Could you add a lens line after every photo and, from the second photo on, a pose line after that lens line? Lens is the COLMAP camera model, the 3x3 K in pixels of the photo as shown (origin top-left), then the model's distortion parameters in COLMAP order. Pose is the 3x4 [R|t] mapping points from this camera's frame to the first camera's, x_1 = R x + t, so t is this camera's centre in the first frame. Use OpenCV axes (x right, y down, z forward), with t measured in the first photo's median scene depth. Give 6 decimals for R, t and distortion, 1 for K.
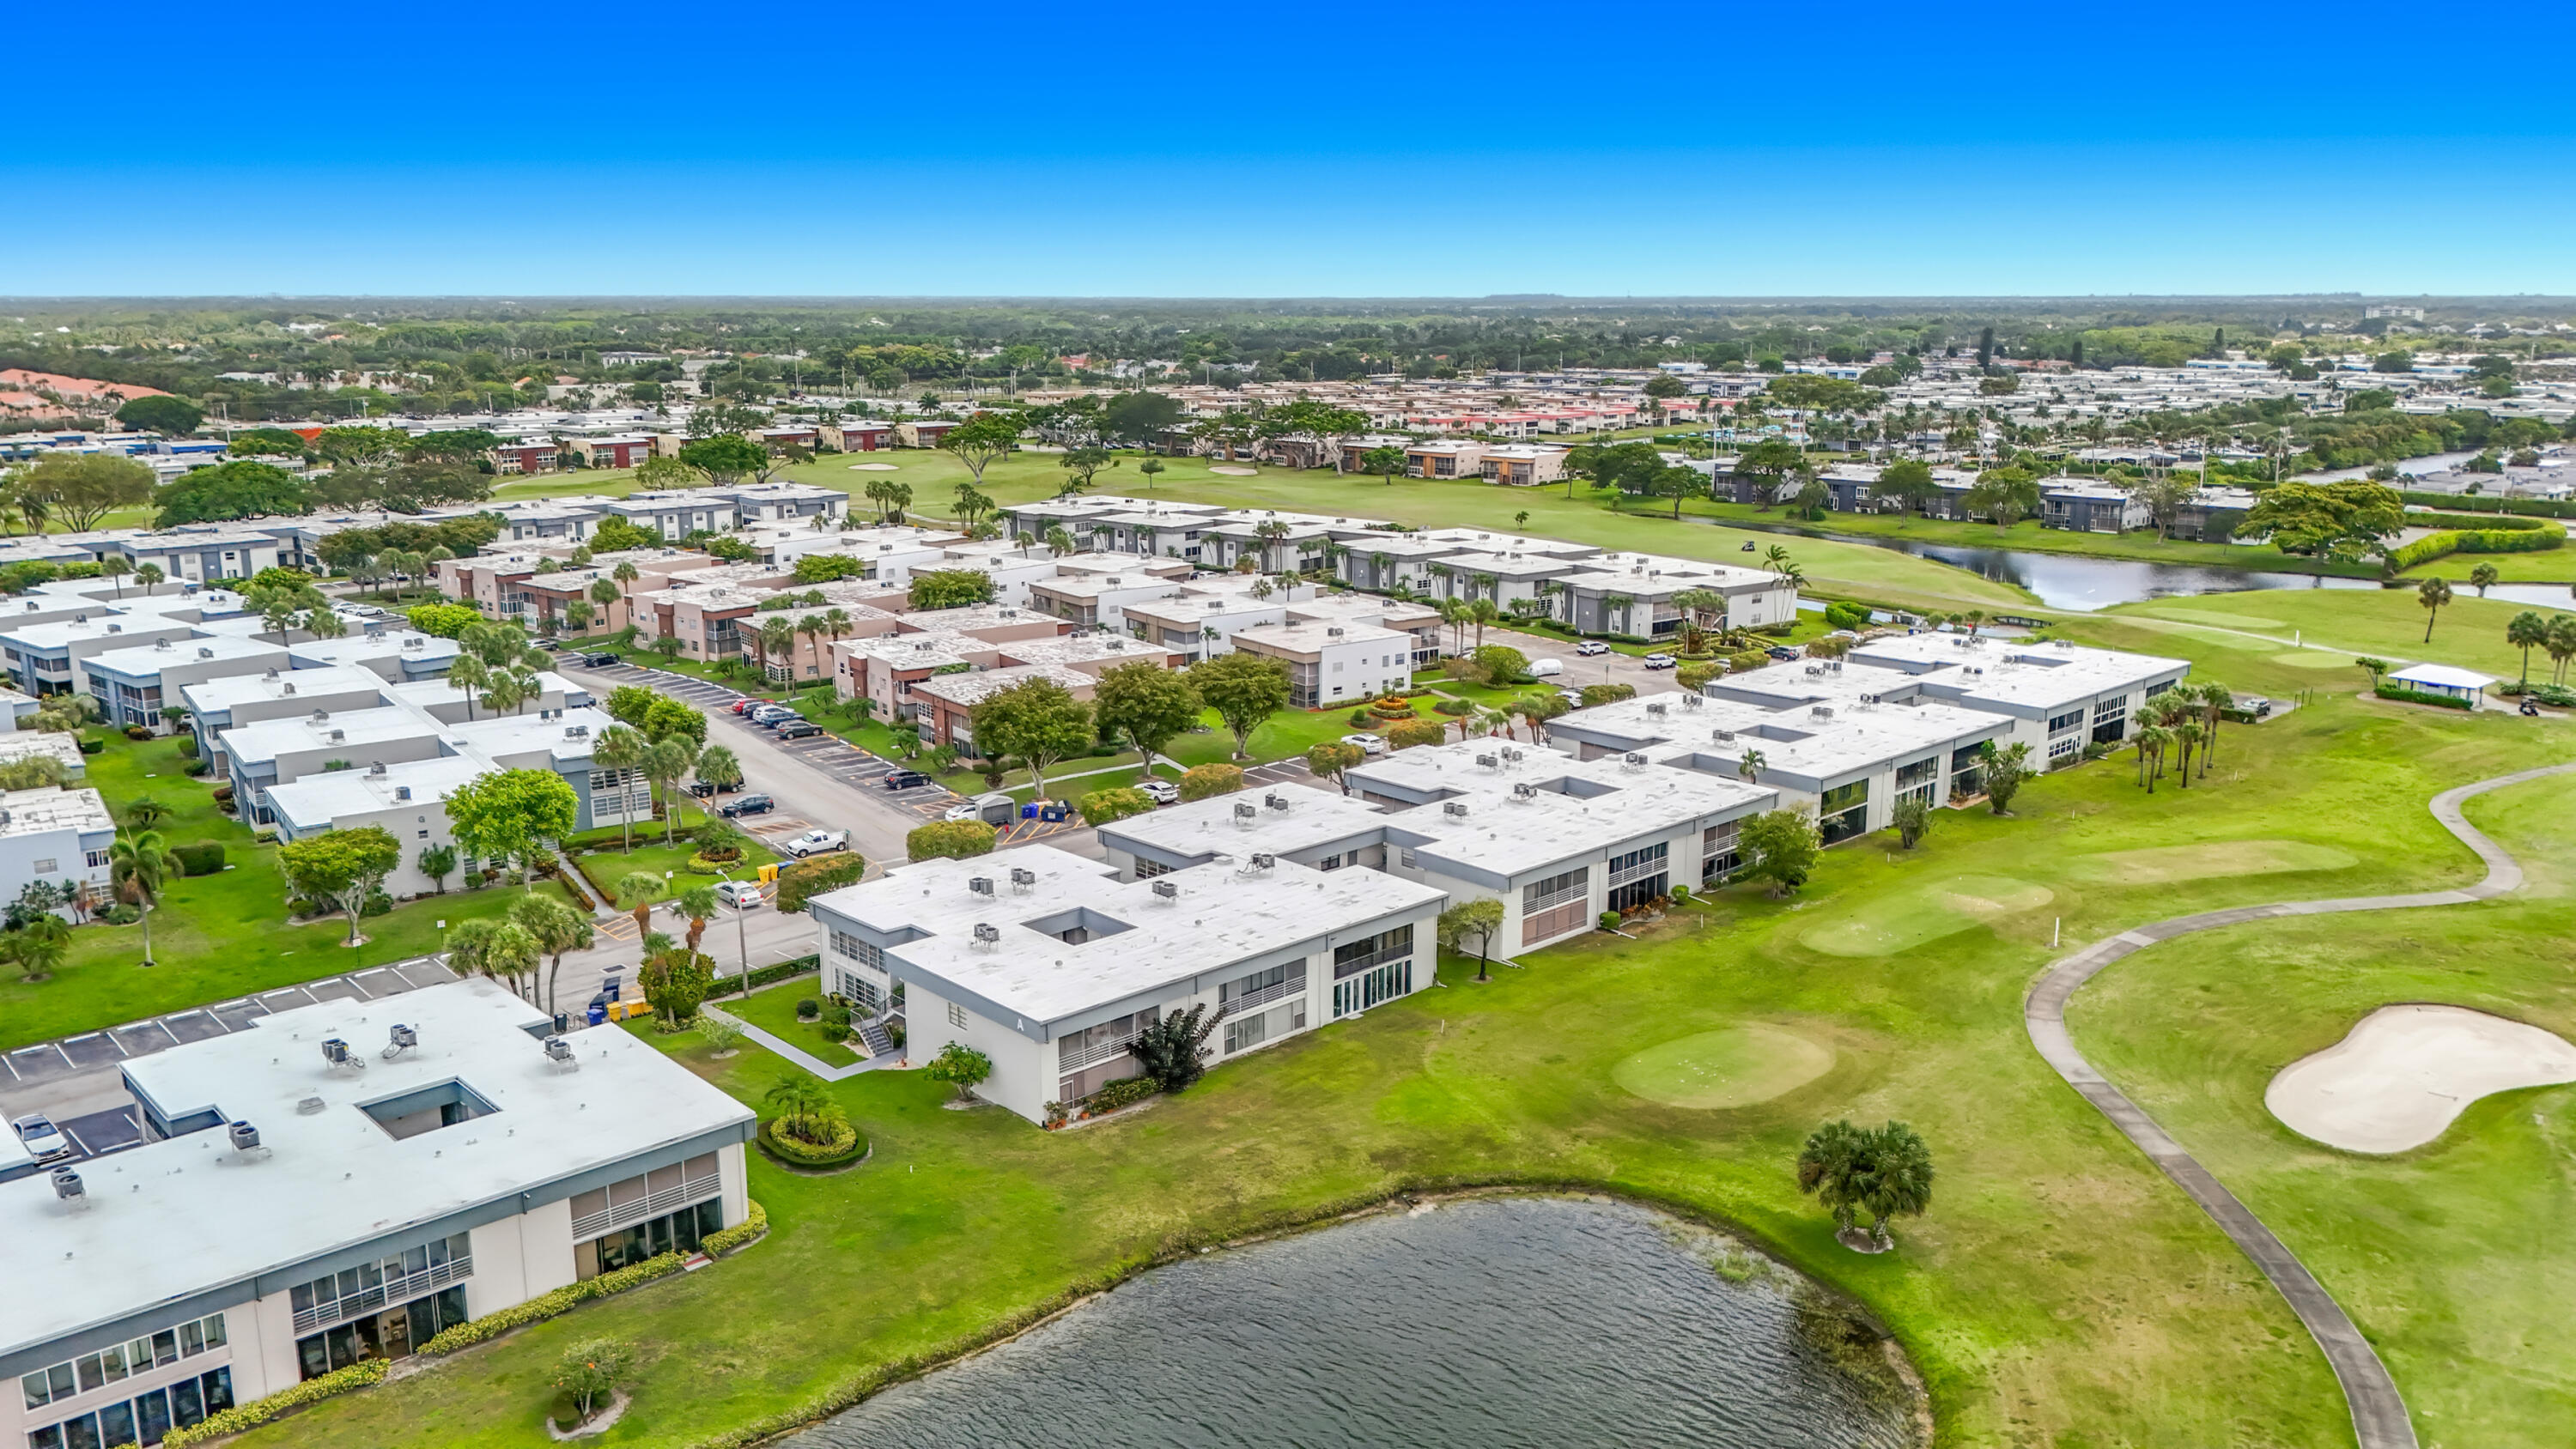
lens RADIAL K [[1912.6, 0, 1288.0], [0, 1912.6, 724.5], [0, 0, 1]] dist [0.063781, -0.065839]
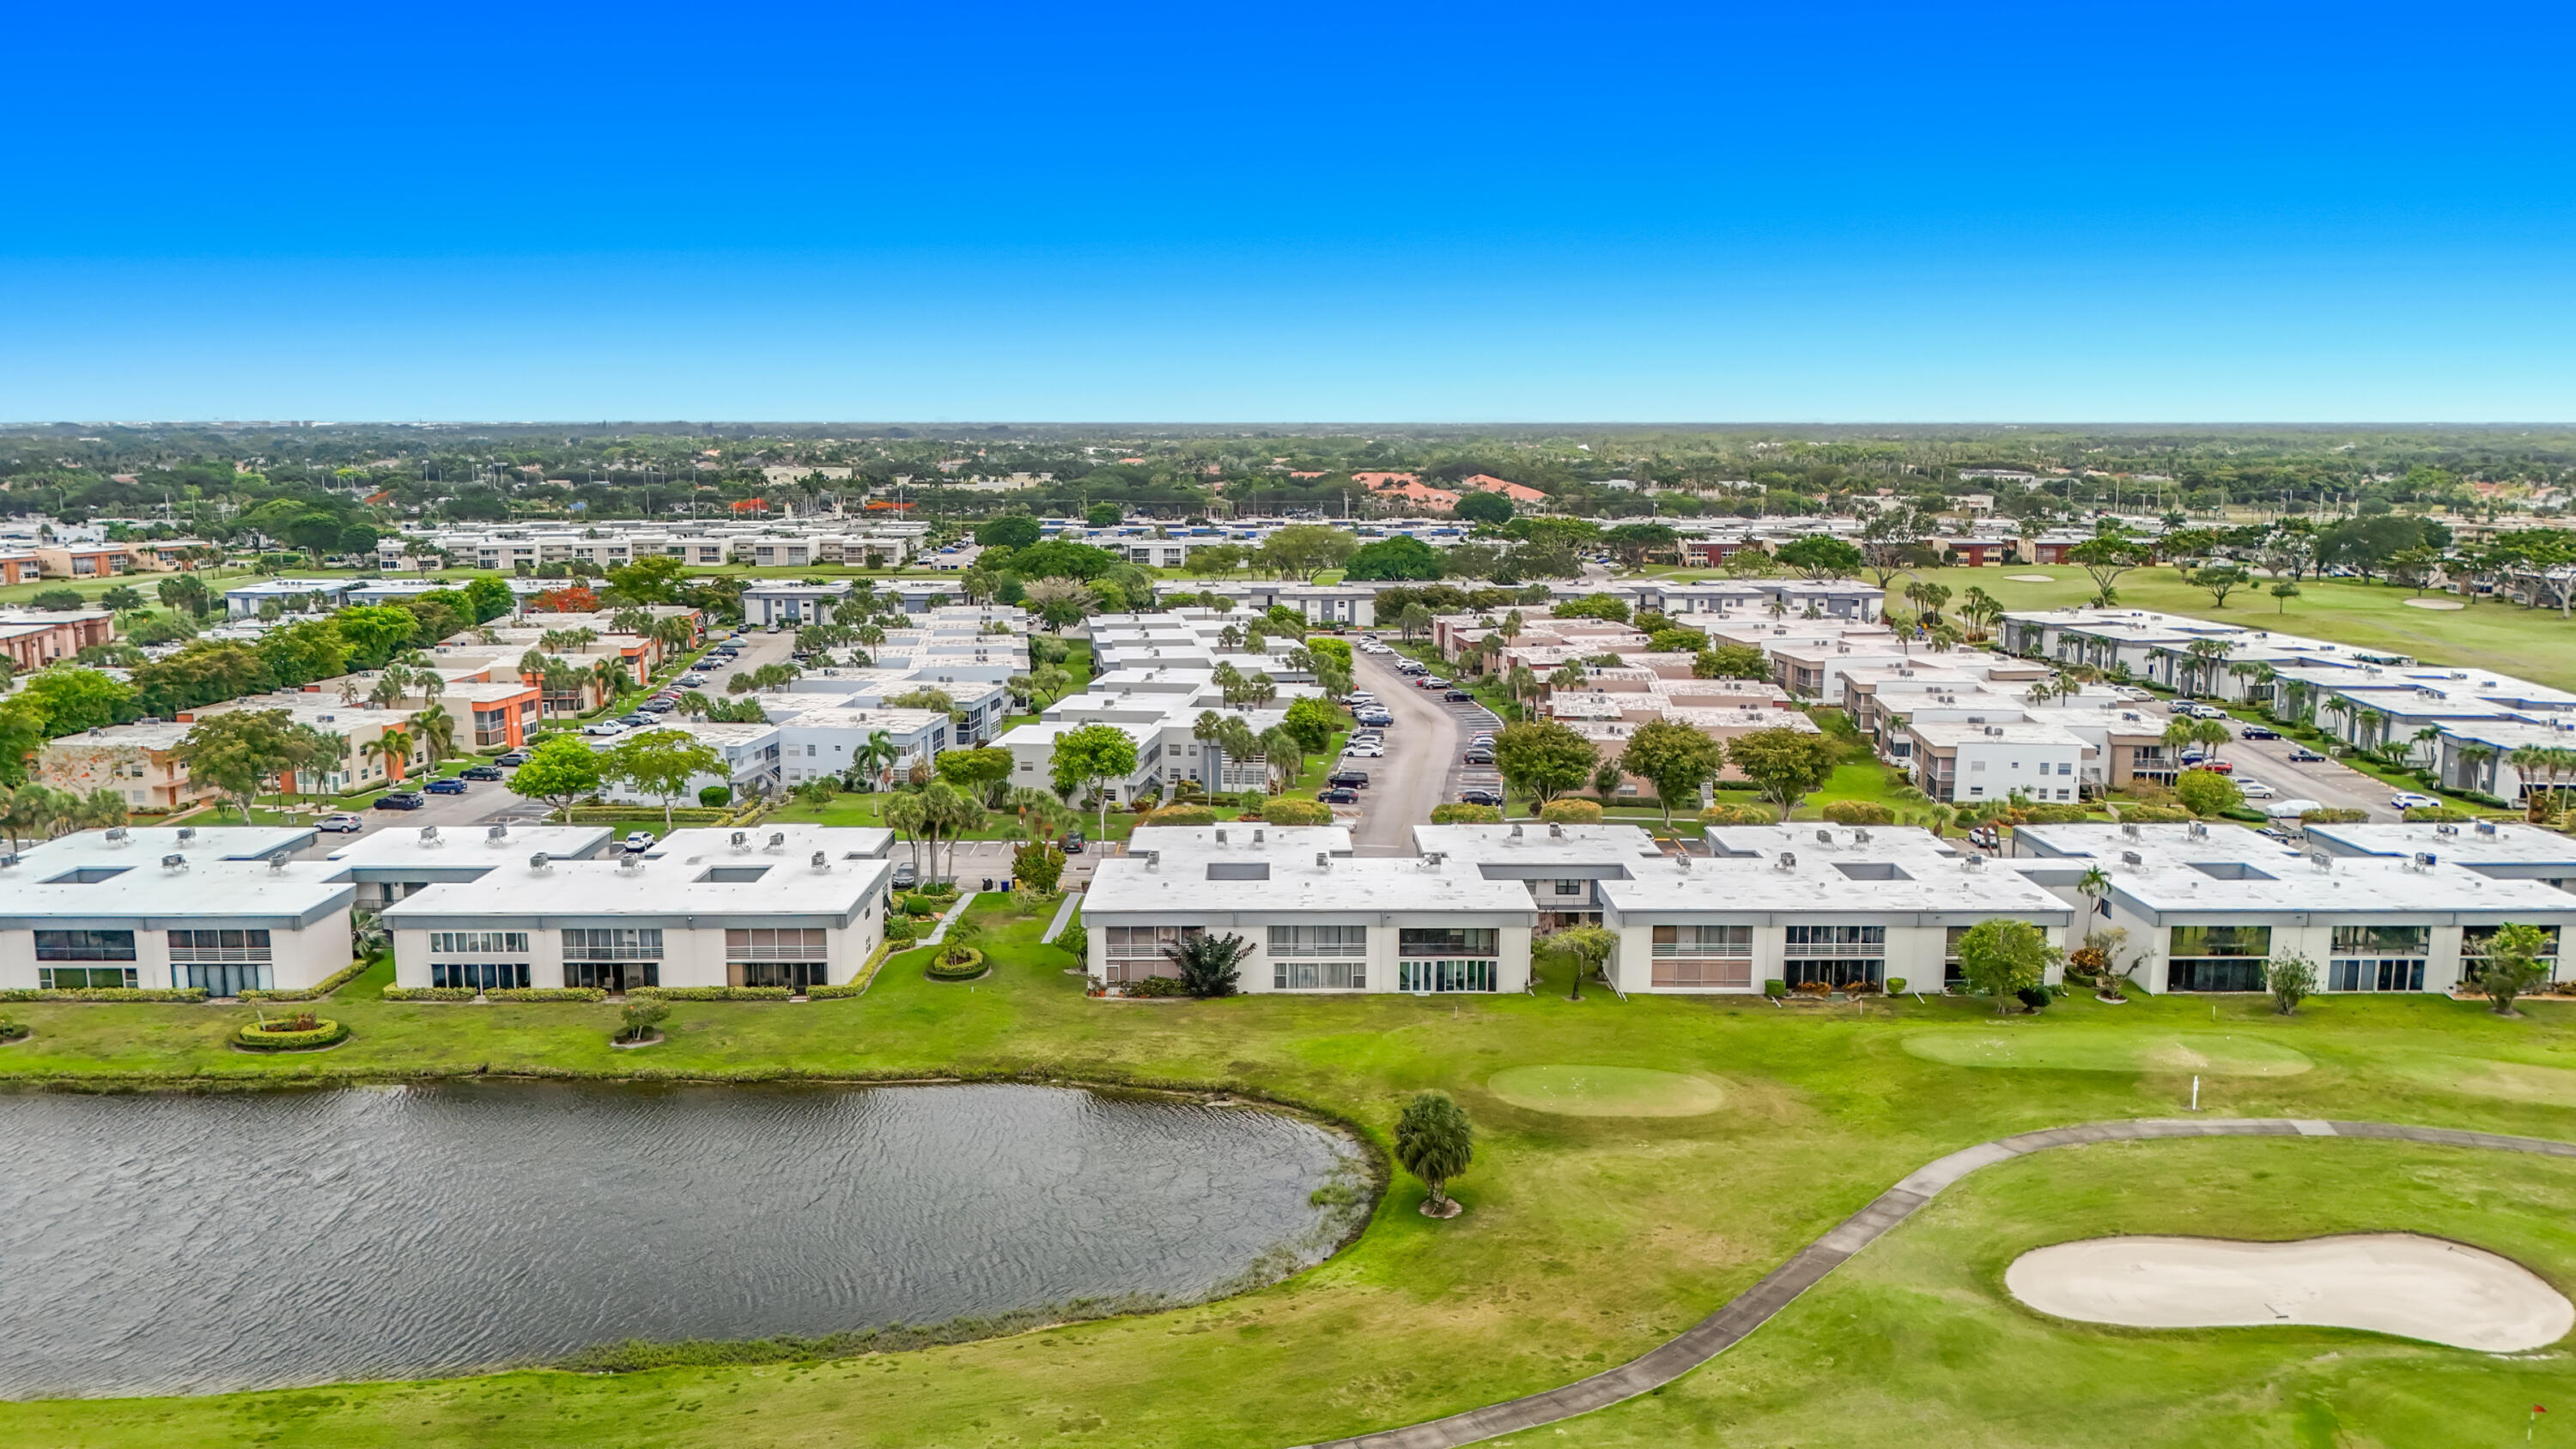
lens RADIAL K [[1935.1, 0, 1271.0], [0, 1935.1, 727.7], [0, 0, 1]] dist [0.063449, -0.094820]
pose [[0.729629, 0.109825, -0.674967, 0.732432], [-0.152435, 0.988305, -0.003971, 0.014908], [0.666637, 0.105786, 0.737837, 0.079353]]
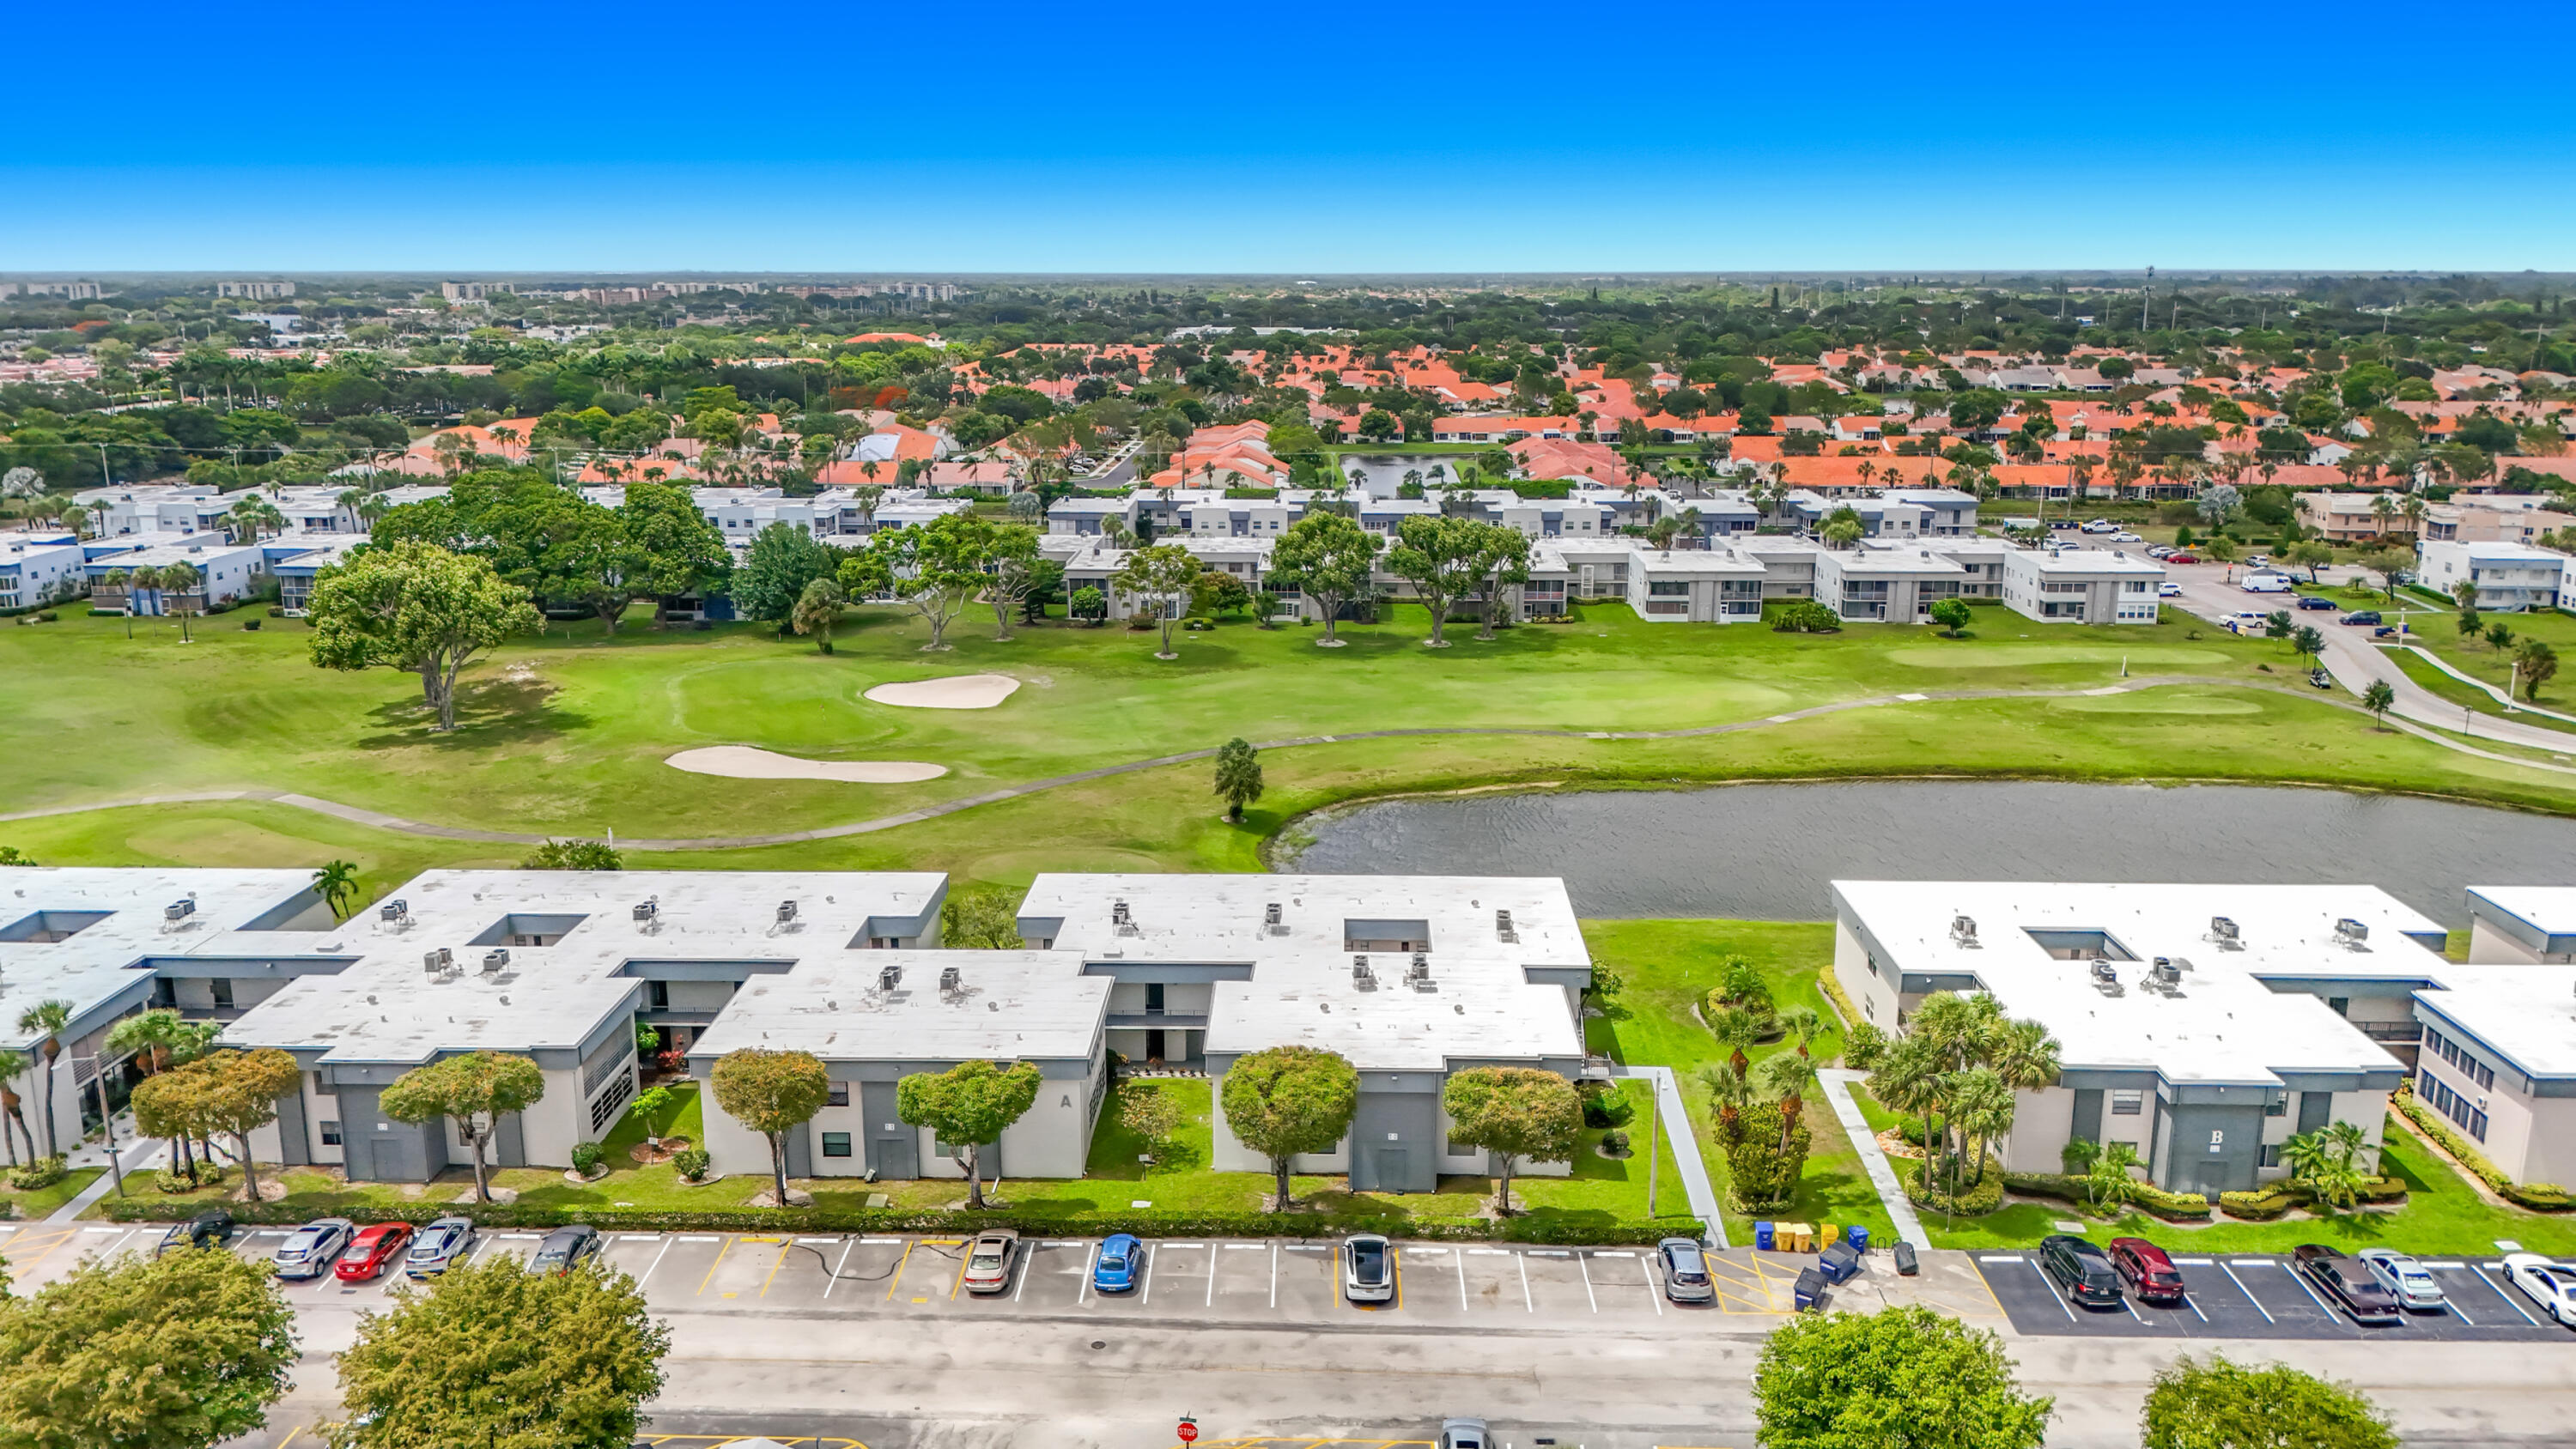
lens RADIAL K [[1935.1, 0, 1271.0], [0, 1935.1, 727.7], [0, 0, 1]] dist [0.063449, -0.094820]
pose [[-0.699836, -0.163236, 0.695402, -0.691547], [0.158828, 0.913606, 0.374297, -0.339093], [-0.696422, 0.372396, -0.613447, 1.547154]]
